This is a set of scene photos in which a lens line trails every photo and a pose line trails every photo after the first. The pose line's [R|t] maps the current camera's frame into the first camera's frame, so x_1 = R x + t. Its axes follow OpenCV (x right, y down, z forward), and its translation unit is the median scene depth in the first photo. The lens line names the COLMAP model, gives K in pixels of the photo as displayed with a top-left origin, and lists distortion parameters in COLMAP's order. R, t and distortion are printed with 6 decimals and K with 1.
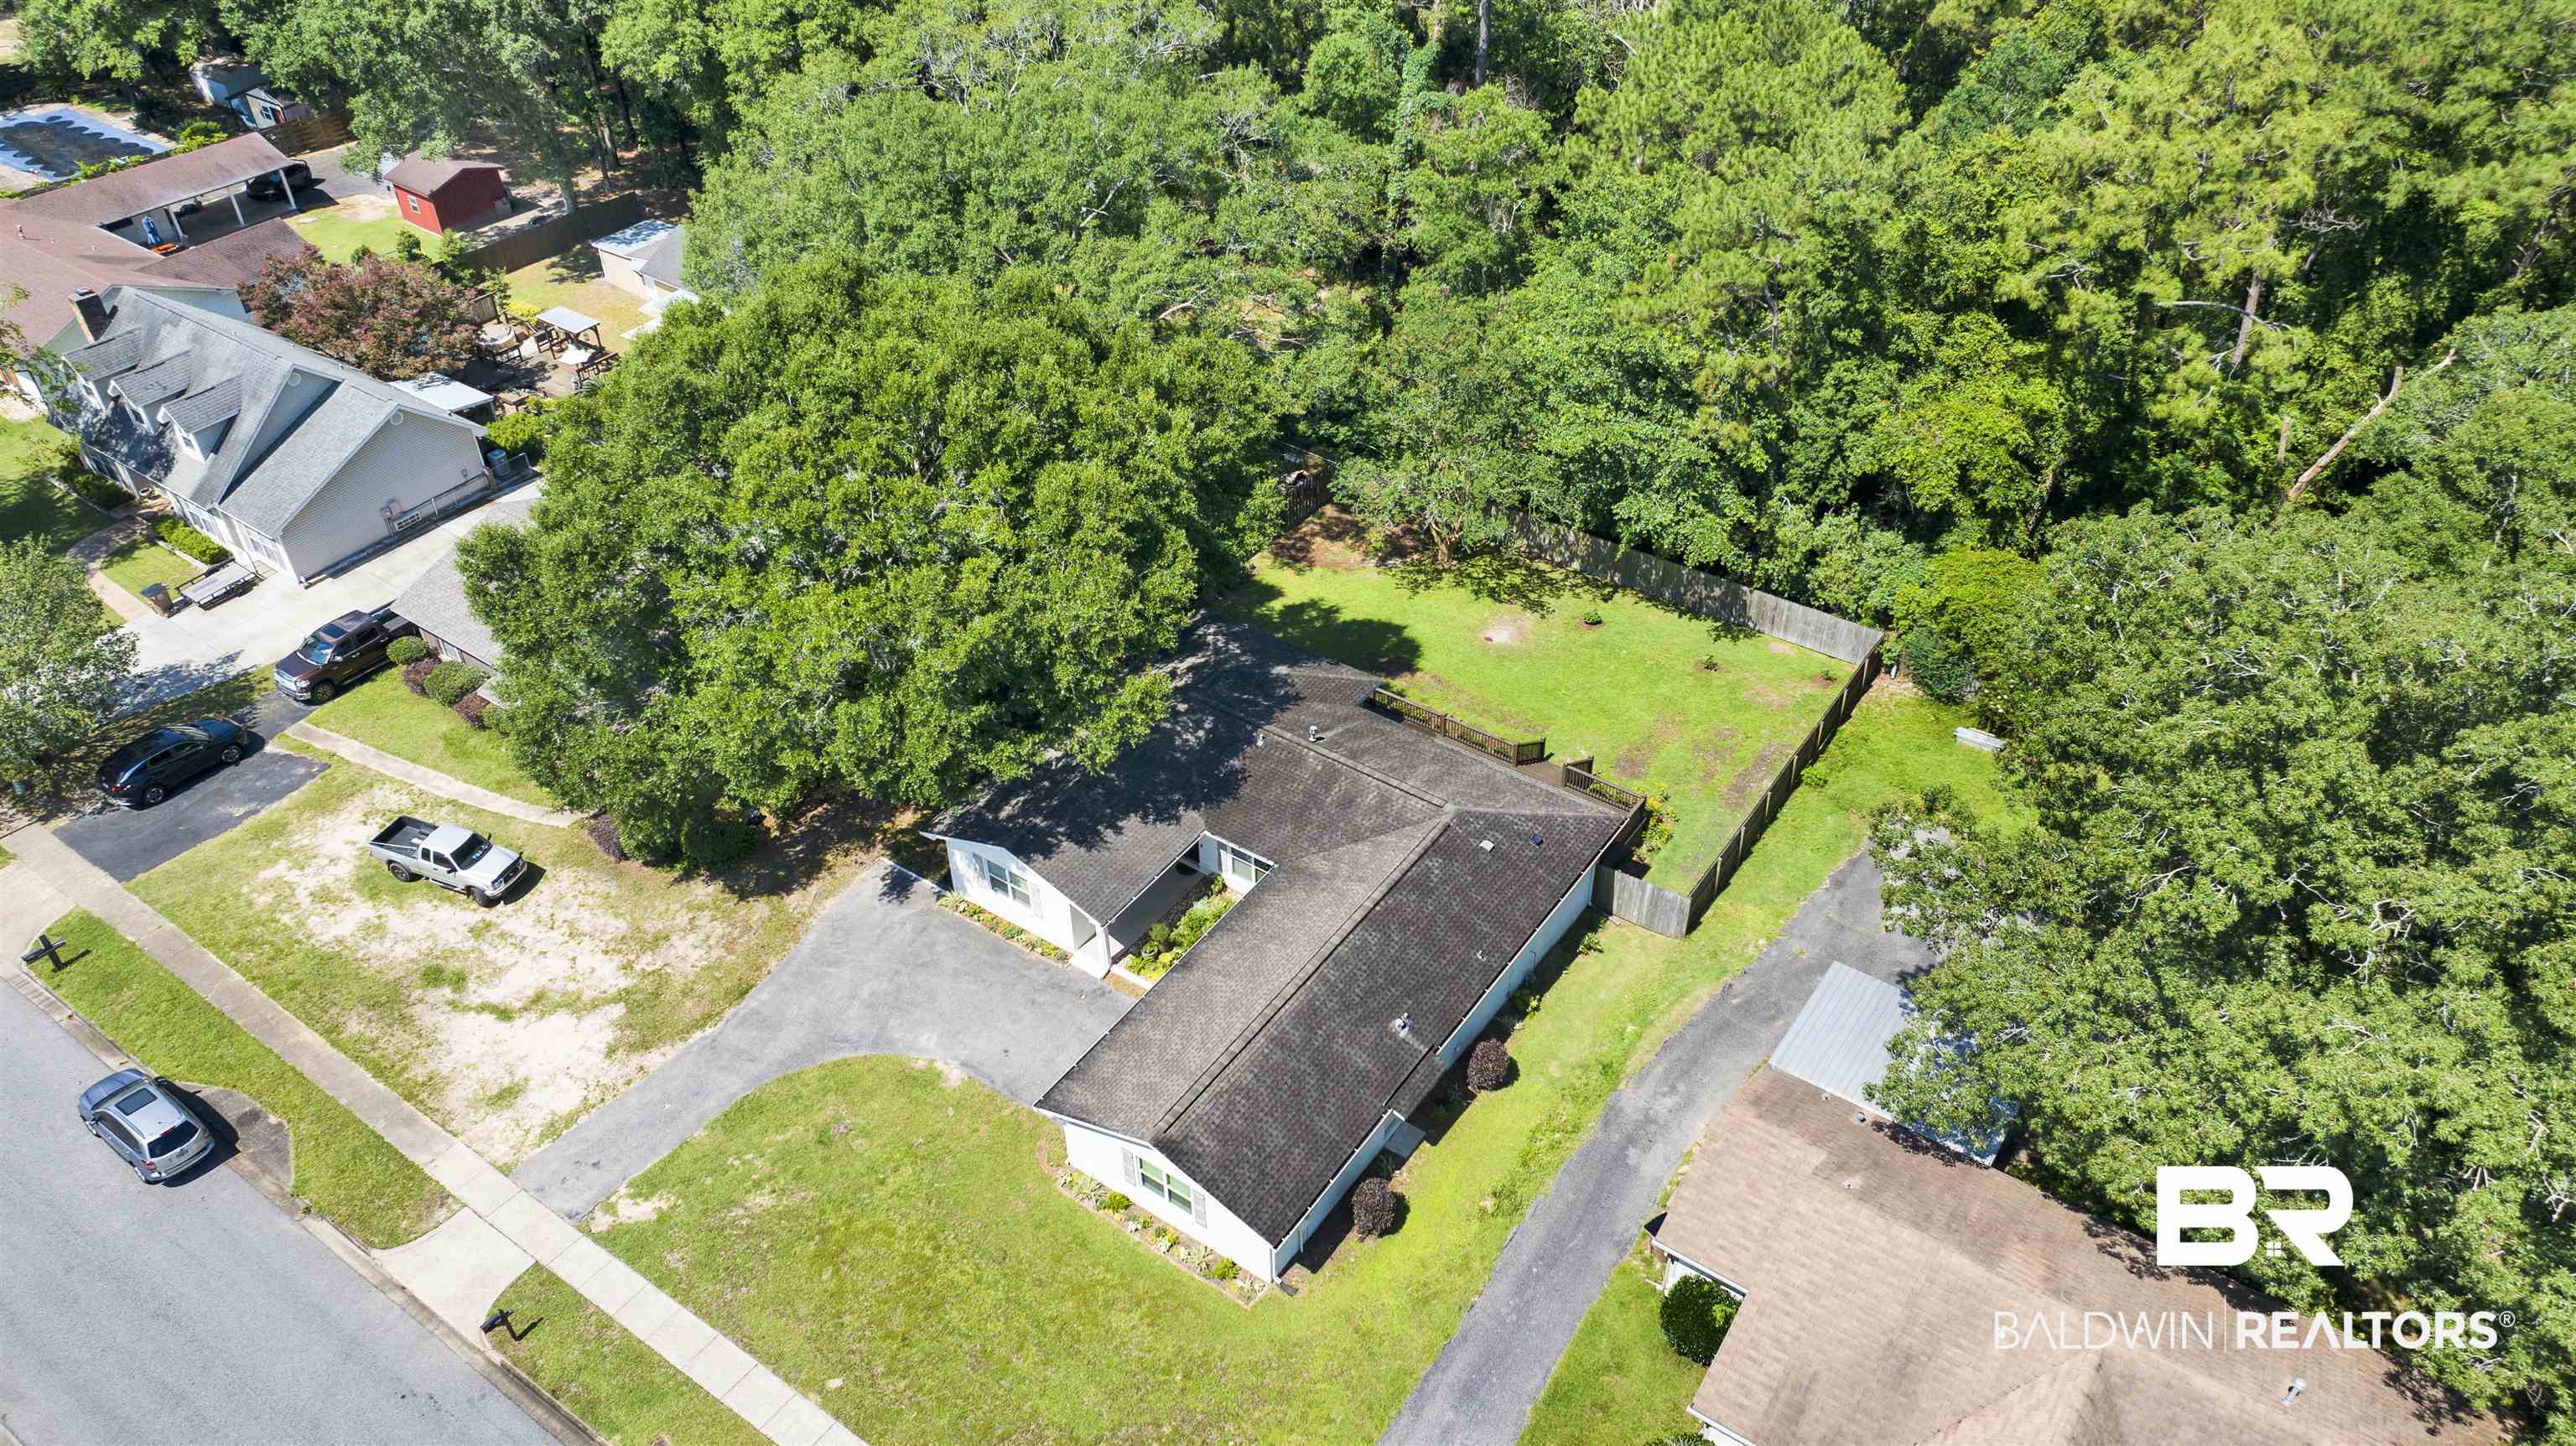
lens RADIAL K [[1804.5, 0, 1294.5], [0, 1804.5, 716.1], [0, 0, 1]] dist [-0.030726, 0.036477]
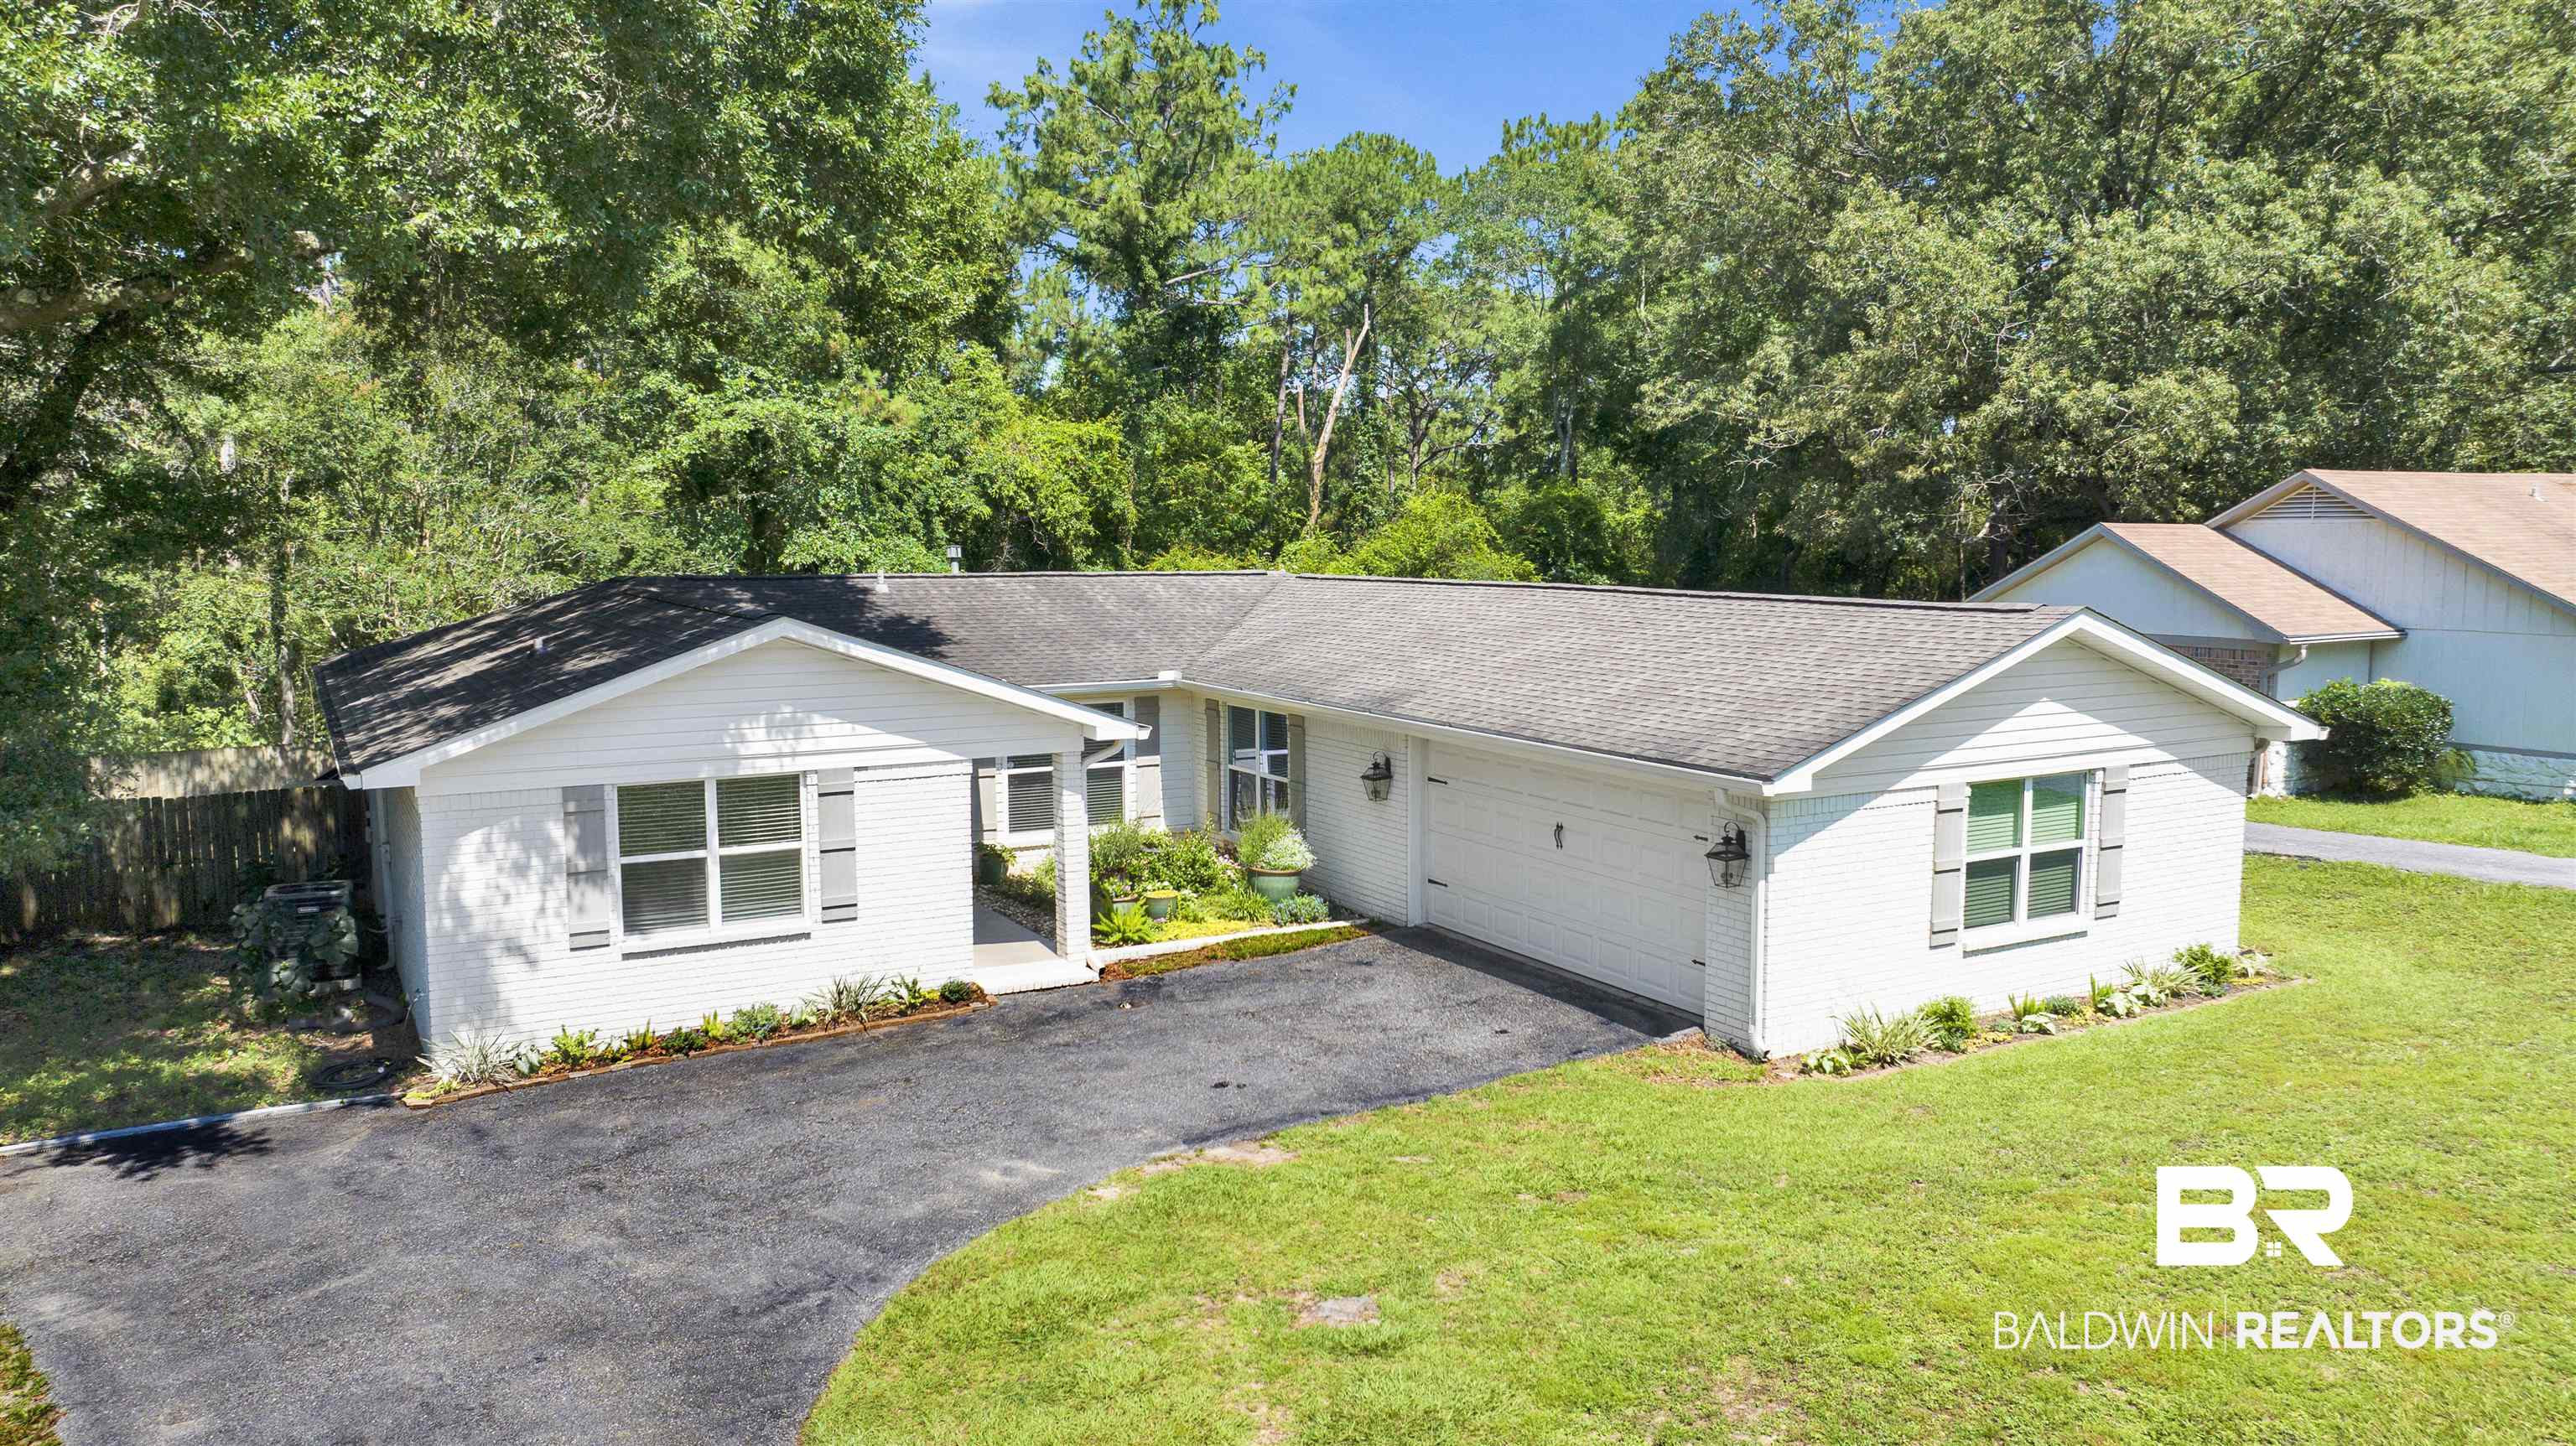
lens RADIAL K [[1804.5, 0, 1294.5], [0, 1804.5, 716.1], [0, 0, 1]] dist [-0.030726, 0.036477]
pose [[0.440770, -0.093312, 0.892757, -0.328210], [0.561095, 0.804964, -0.192886, 0.160374], [-0.700639, 0.585939, 0.407161, 0.667662]]
